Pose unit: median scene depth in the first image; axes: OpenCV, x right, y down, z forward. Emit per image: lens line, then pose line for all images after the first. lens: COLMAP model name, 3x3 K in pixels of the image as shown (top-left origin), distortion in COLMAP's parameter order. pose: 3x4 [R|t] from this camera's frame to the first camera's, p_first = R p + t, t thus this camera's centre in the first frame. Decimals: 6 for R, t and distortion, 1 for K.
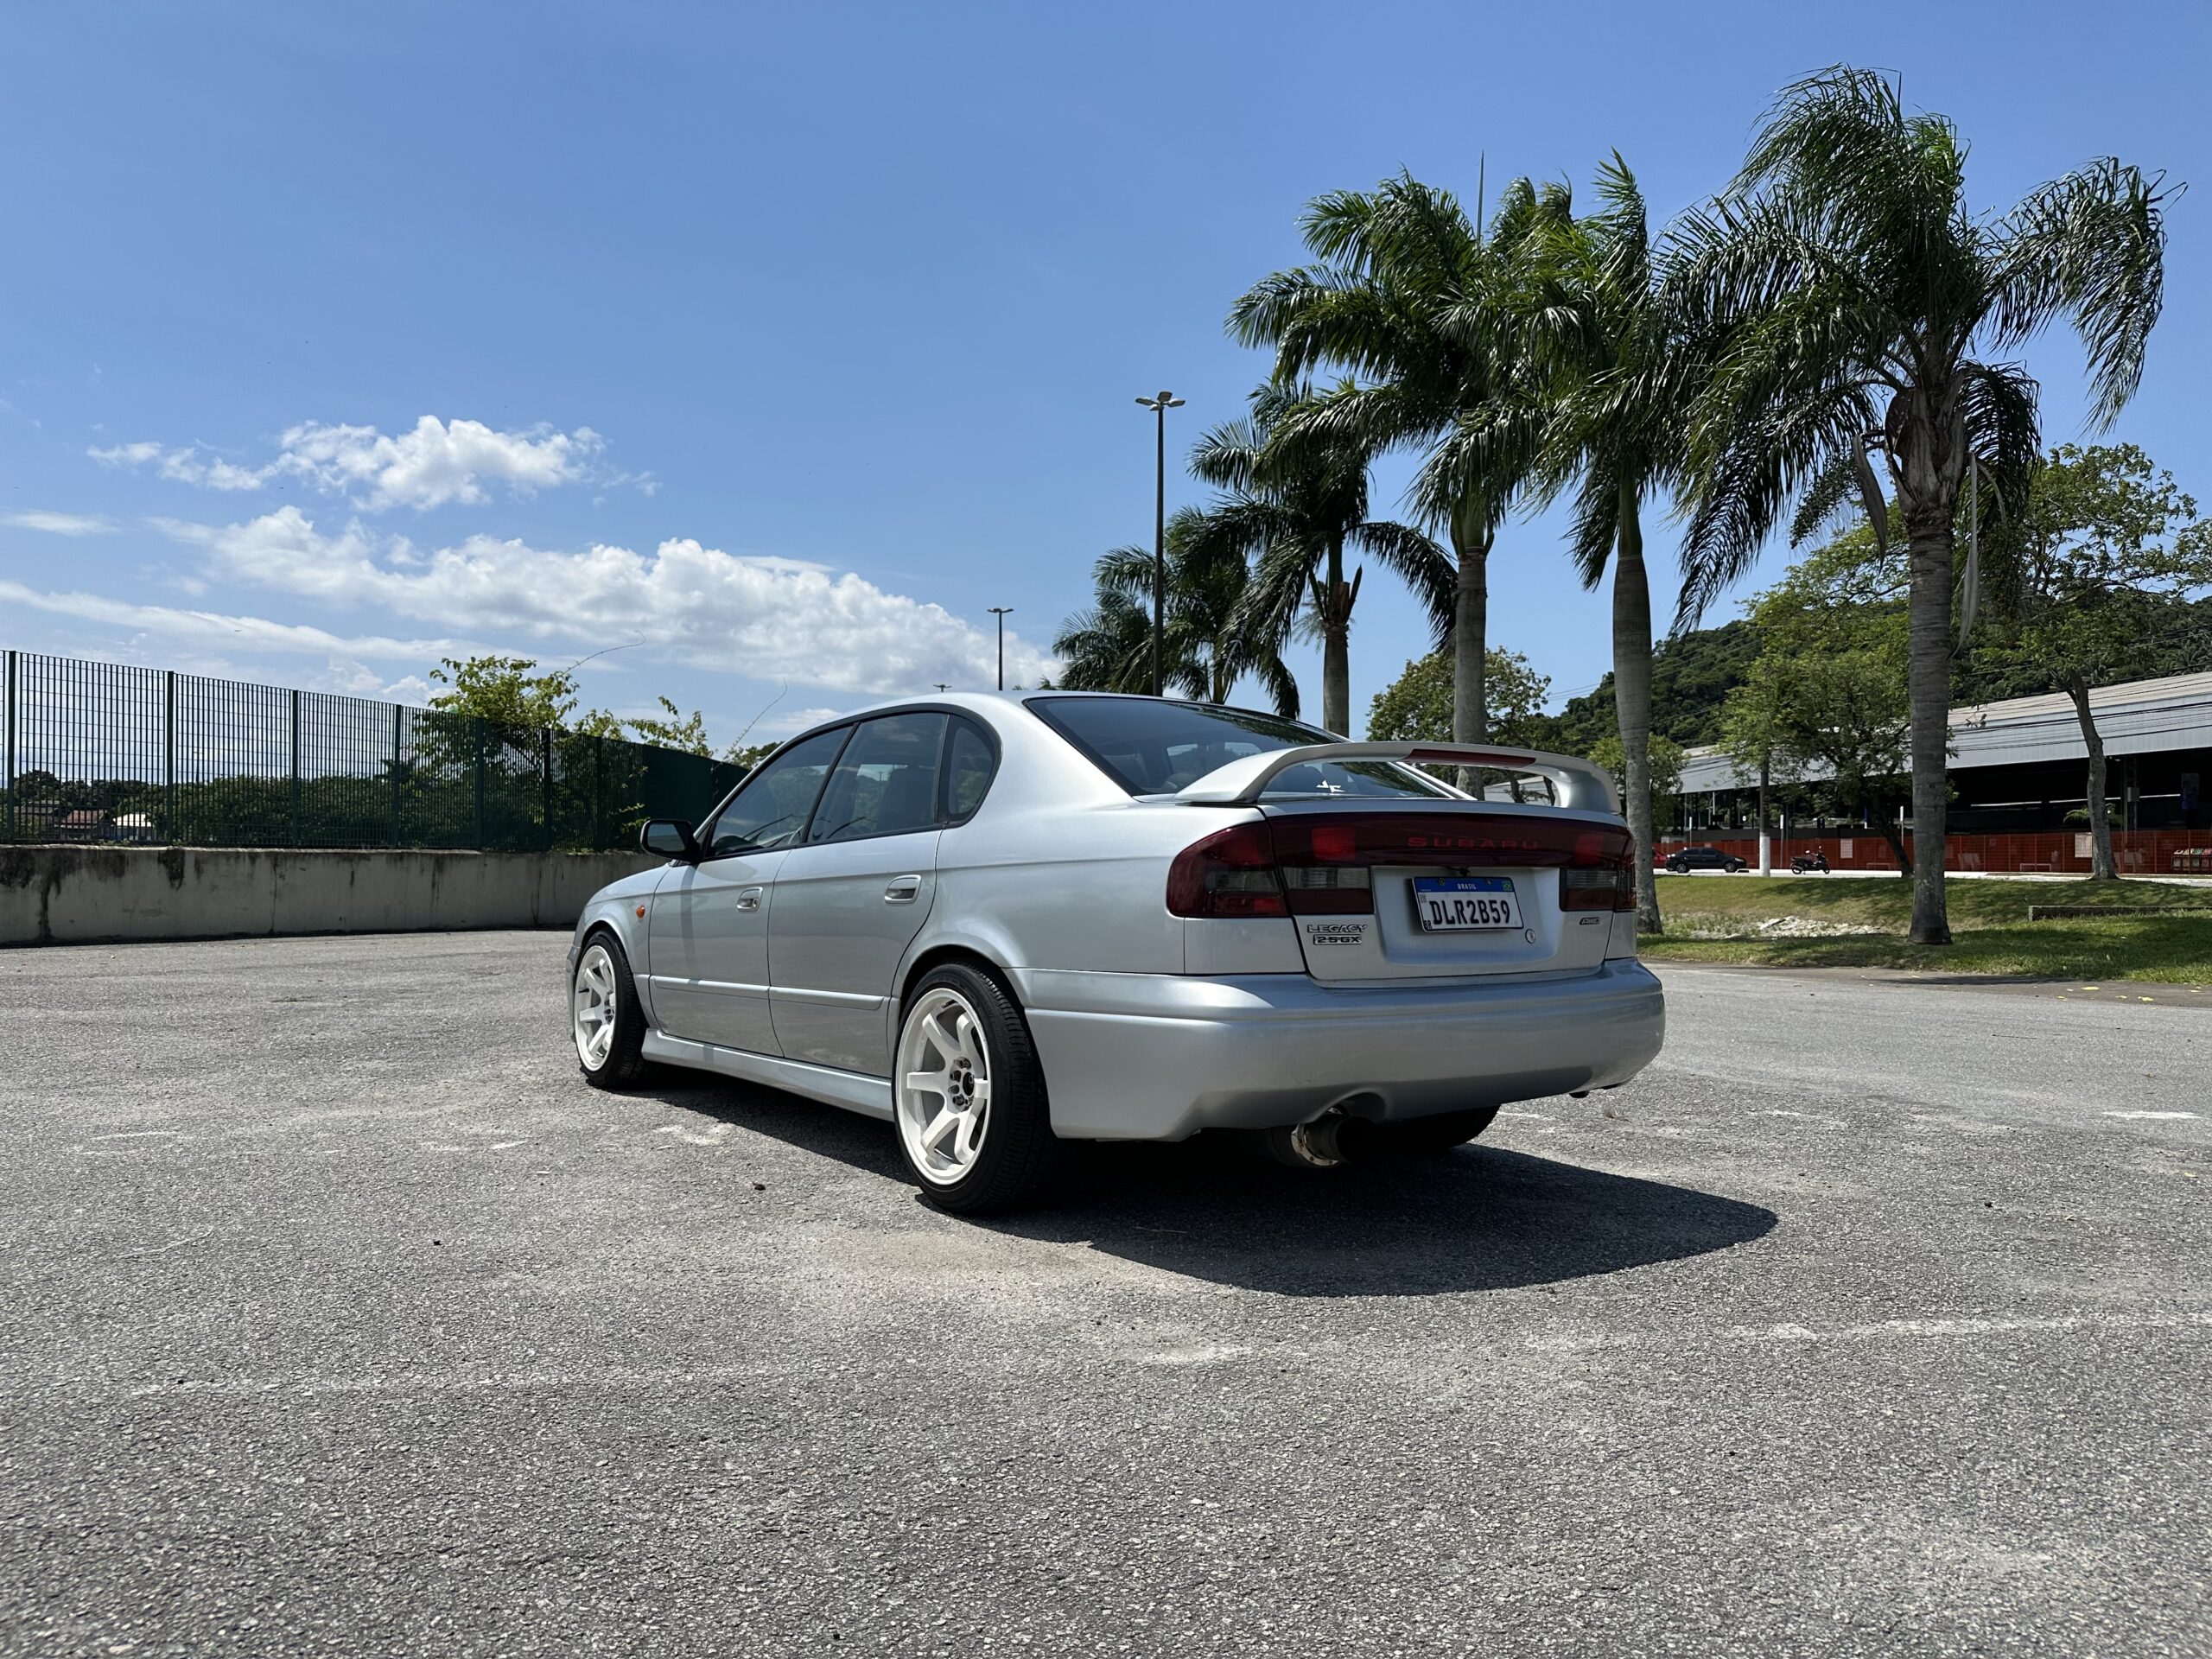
lens RADIAL K [[1556.1, 0, 1098.4], [0, 1556.1, 862.3], [0, 0, 1]] dist [0.008205, -0.041557]
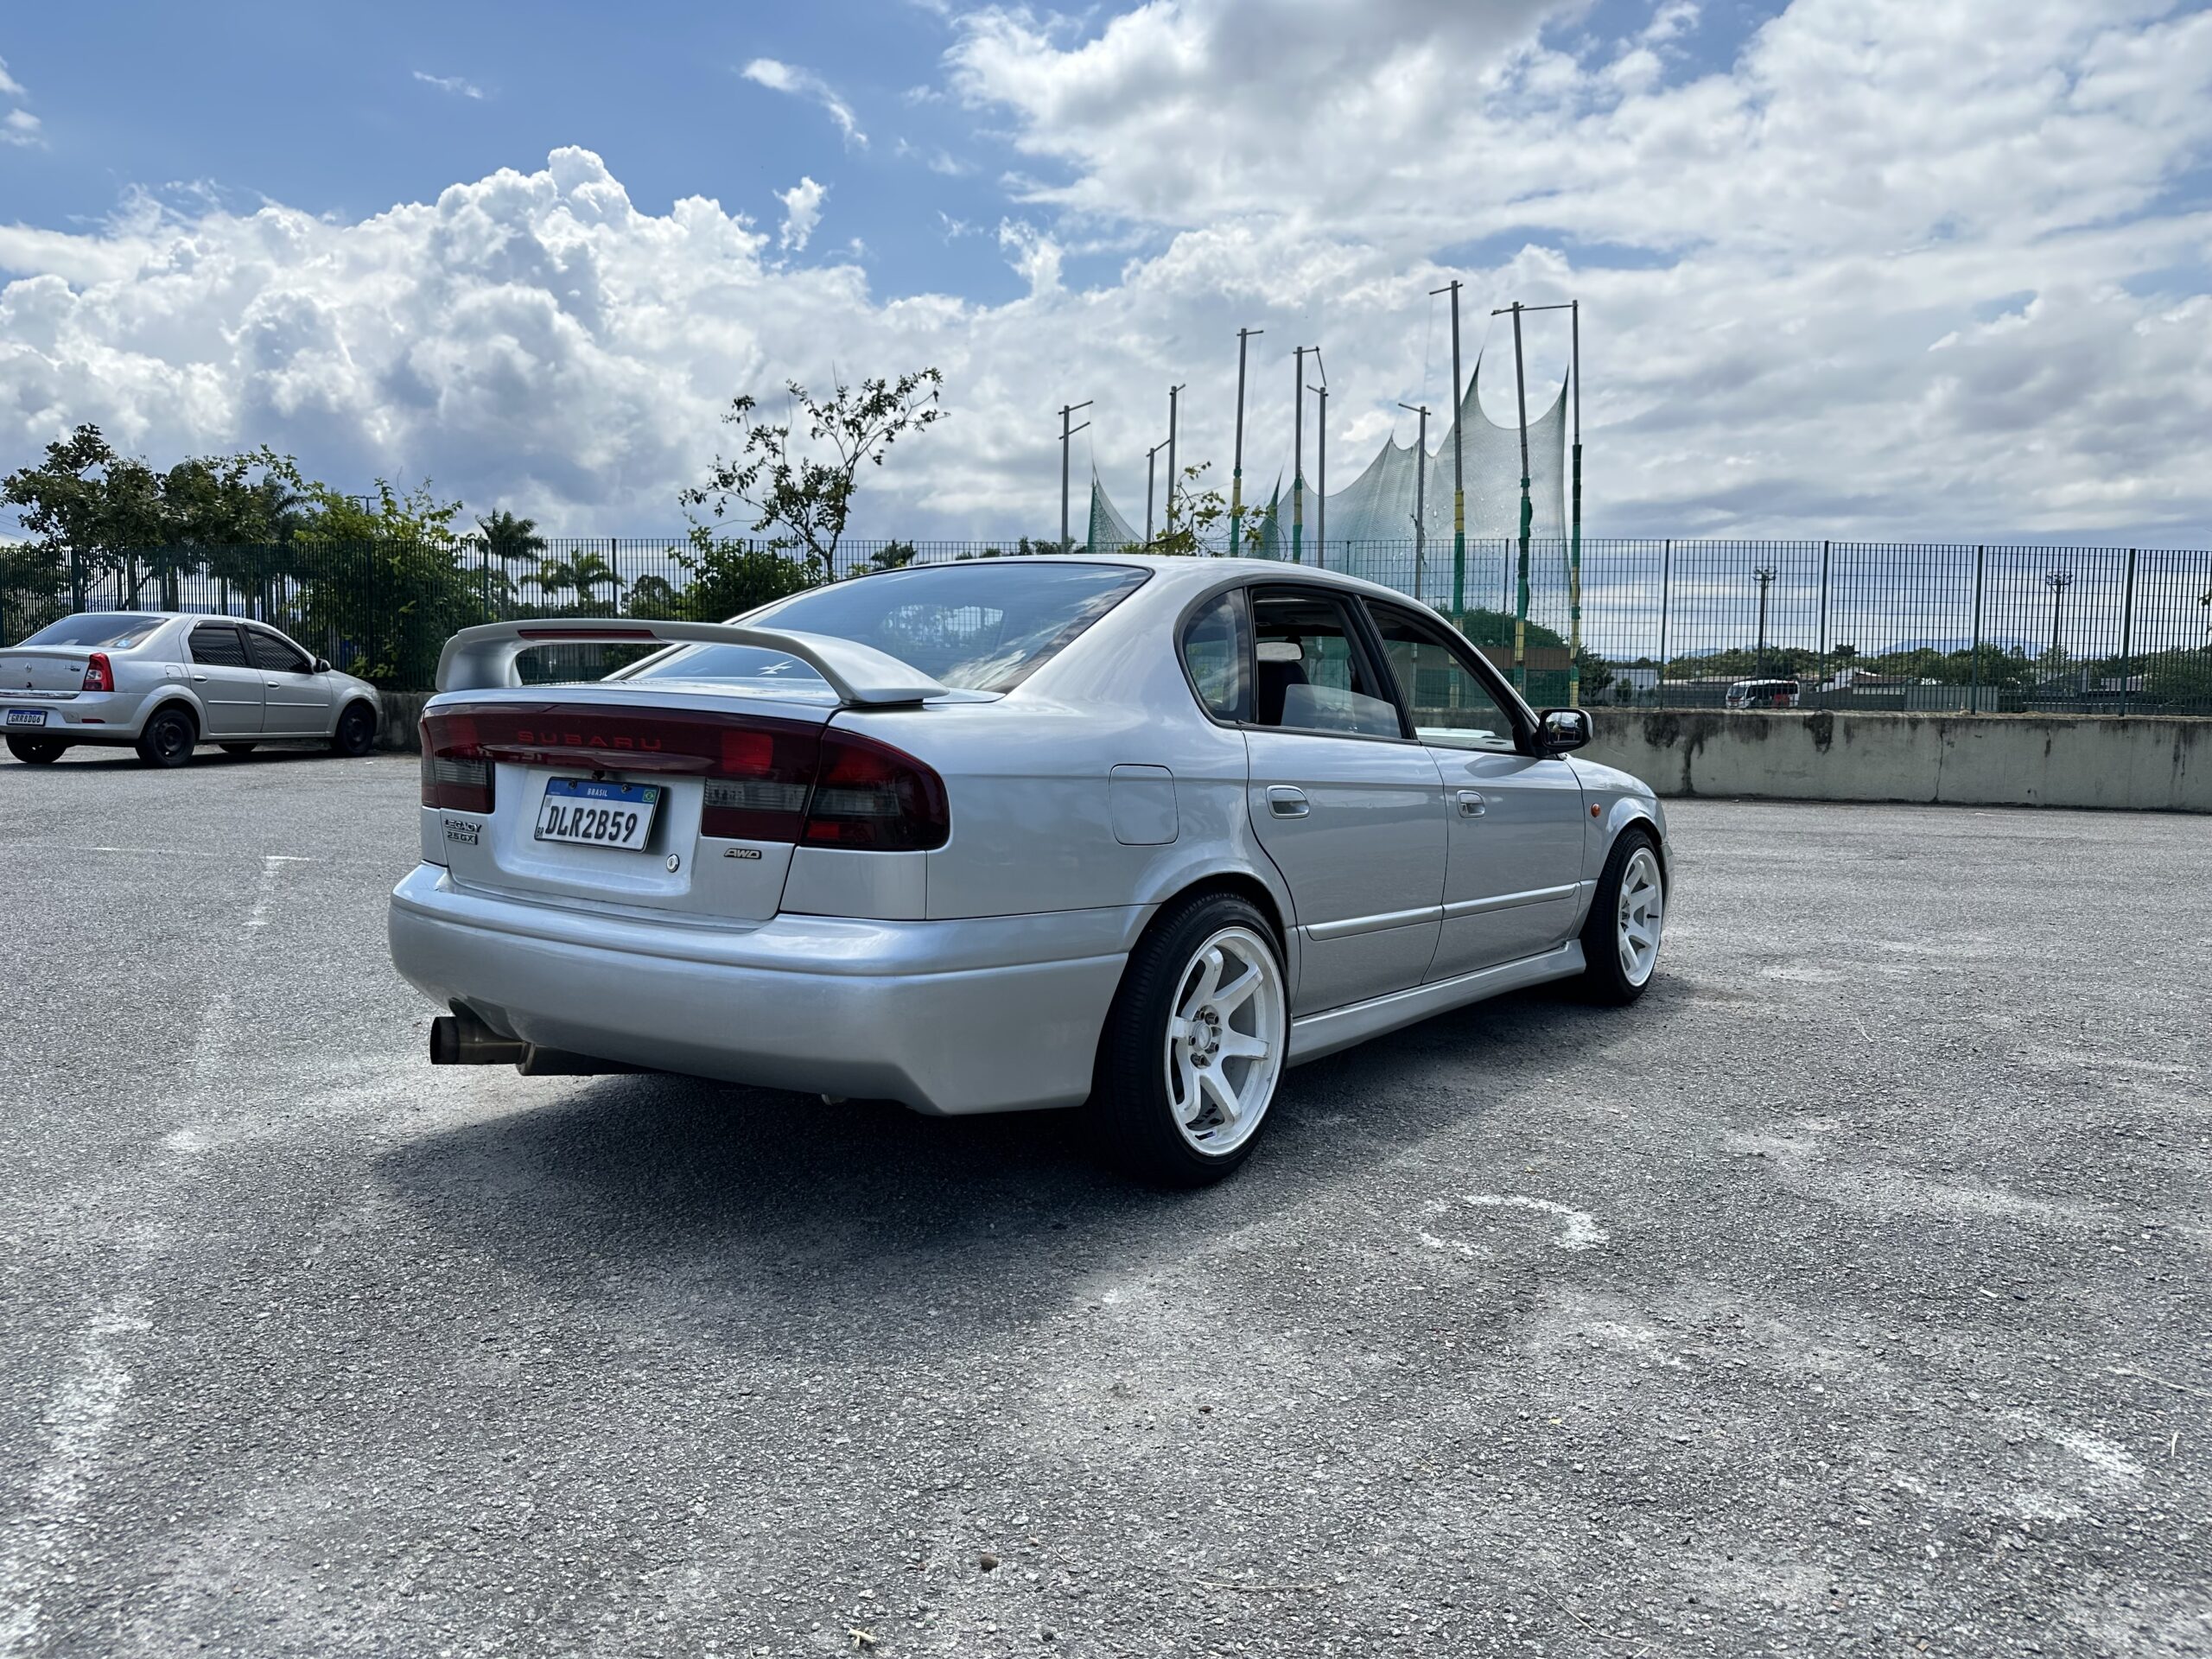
lens RADIAL K [[1556.1, 0, 1098.4], [0, 1556.1, 862.3], [0, 0, 1]] dist [0.008205, -0.041557]
pose [[0.321394, 0.097584, -0.941904, 0.248238], [-0.012176, 0.995020, 0.098933, -0.007373], [0.946867, -0.020328, 0.320981, 0.221263]]
